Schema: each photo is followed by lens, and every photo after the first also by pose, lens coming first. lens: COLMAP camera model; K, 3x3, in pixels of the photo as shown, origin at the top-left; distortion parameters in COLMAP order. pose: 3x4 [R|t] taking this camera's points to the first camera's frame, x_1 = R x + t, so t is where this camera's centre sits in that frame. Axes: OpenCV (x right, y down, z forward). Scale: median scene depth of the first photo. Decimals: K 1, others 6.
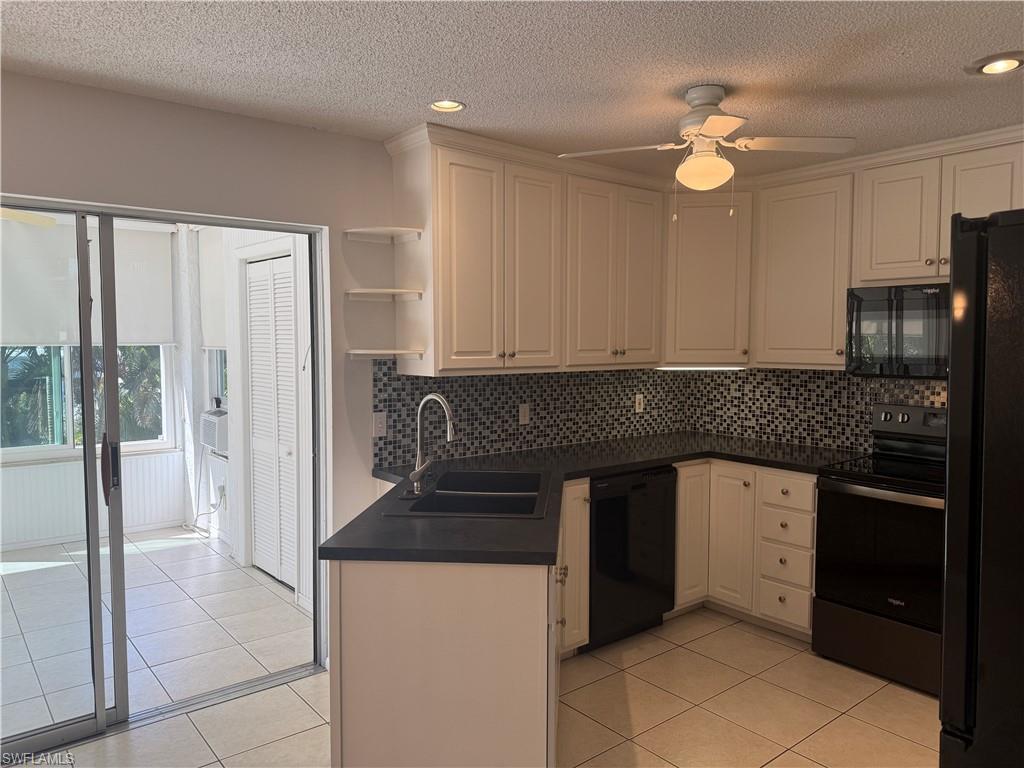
lens RADIAL K [[723.1, 0, 512.7], [0, 723.1, 384.0], [0, 0, 1]] dist [0.028337, -0.016425]
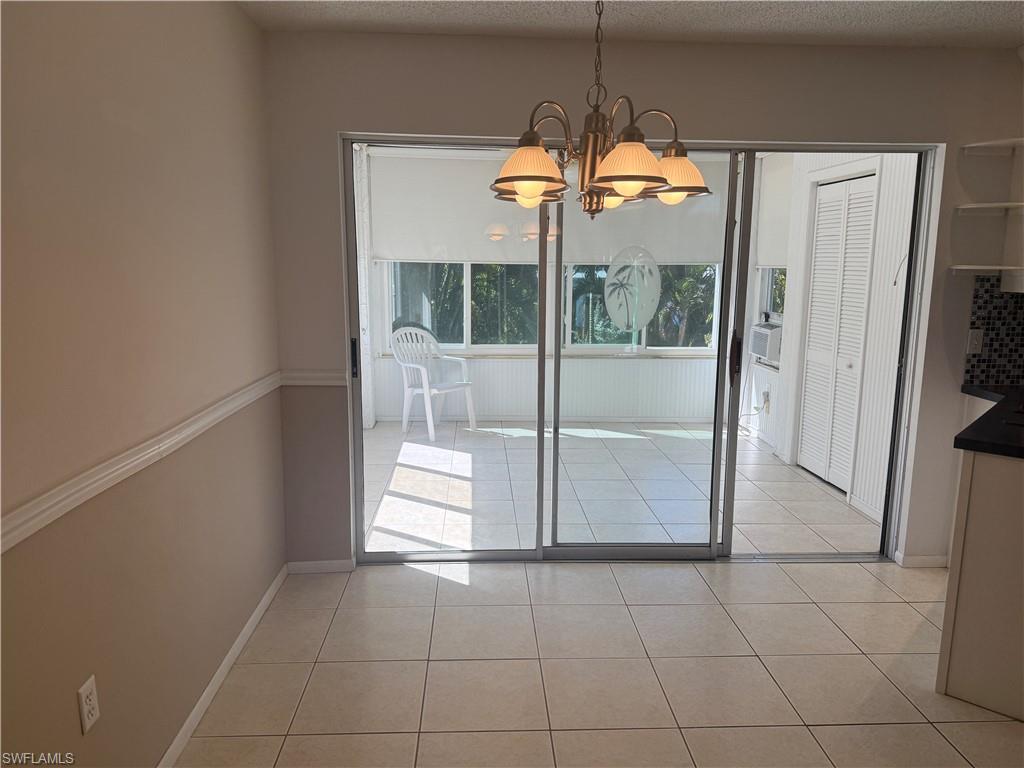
lens RADIAL K [[723.1, 0, 511.8], [0, 723.1, 380.2], [0, 0, 1]] dist [0.028337, -0.016425]
pose [[0.805604, 0.102861, -0.583457, -0.104661], [-0.046469, 0.992750, 0.110855, 0.026553], [0.590630, -0.062192, 0.804543, -0.192654]]
